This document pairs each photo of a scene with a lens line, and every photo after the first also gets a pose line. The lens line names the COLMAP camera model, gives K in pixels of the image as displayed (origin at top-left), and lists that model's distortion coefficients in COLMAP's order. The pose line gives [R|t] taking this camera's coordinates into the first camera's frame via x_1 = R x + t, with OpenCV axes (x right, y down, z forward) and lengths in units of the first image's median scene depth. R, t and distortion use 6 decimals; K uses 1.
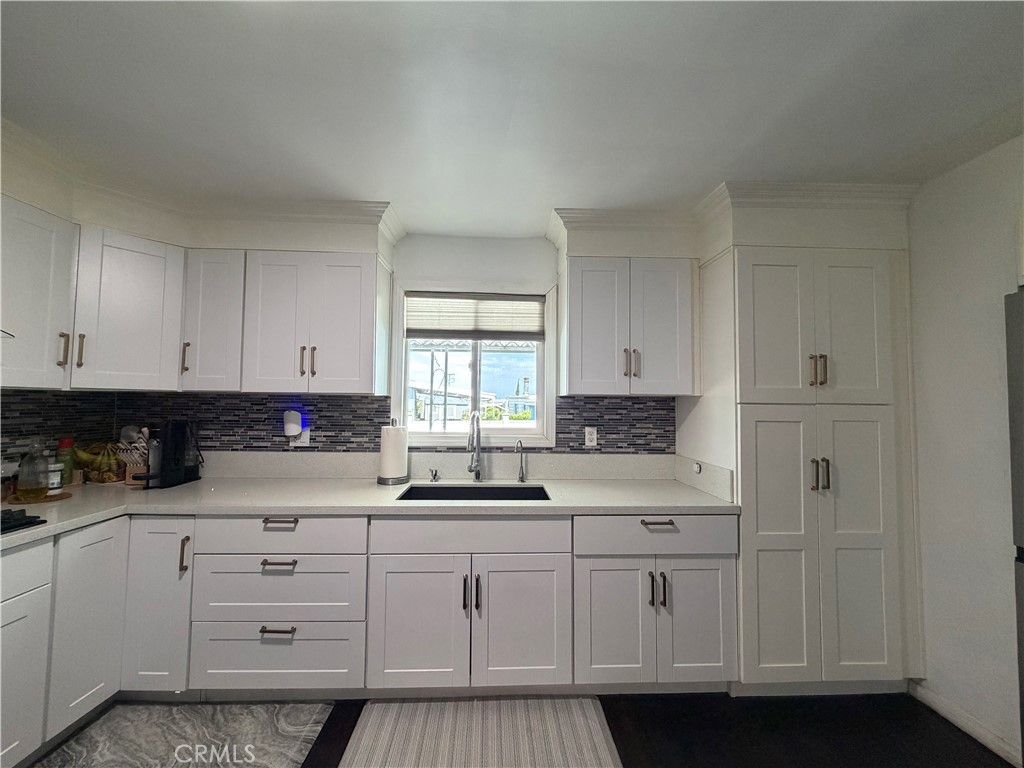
lens RADIAL K [[407.8, 0, 509.7], [0, 407.8, 385.5], [0, 0, 1]] dist [-0.000324, -0.000157]
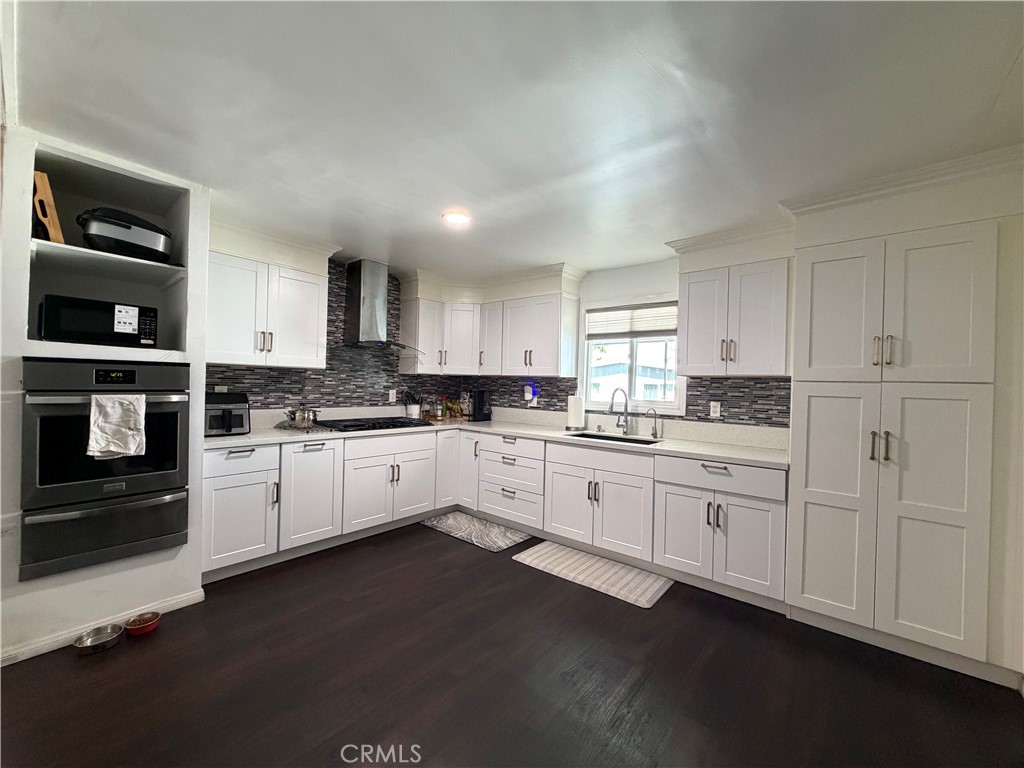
lens RADIAL K [[407.8, 0, 509.7], [0, 407.8, 385.0], [0, 0, 1]] dist [-0.000324, -0.000157]
pose [[0.744939, 0.008555, -0.667077, 0.666689], [0.011824, 0.999591, 0.026023, 0.011652], [0.667028, -0.027273, 0.744534, -0.423092]]
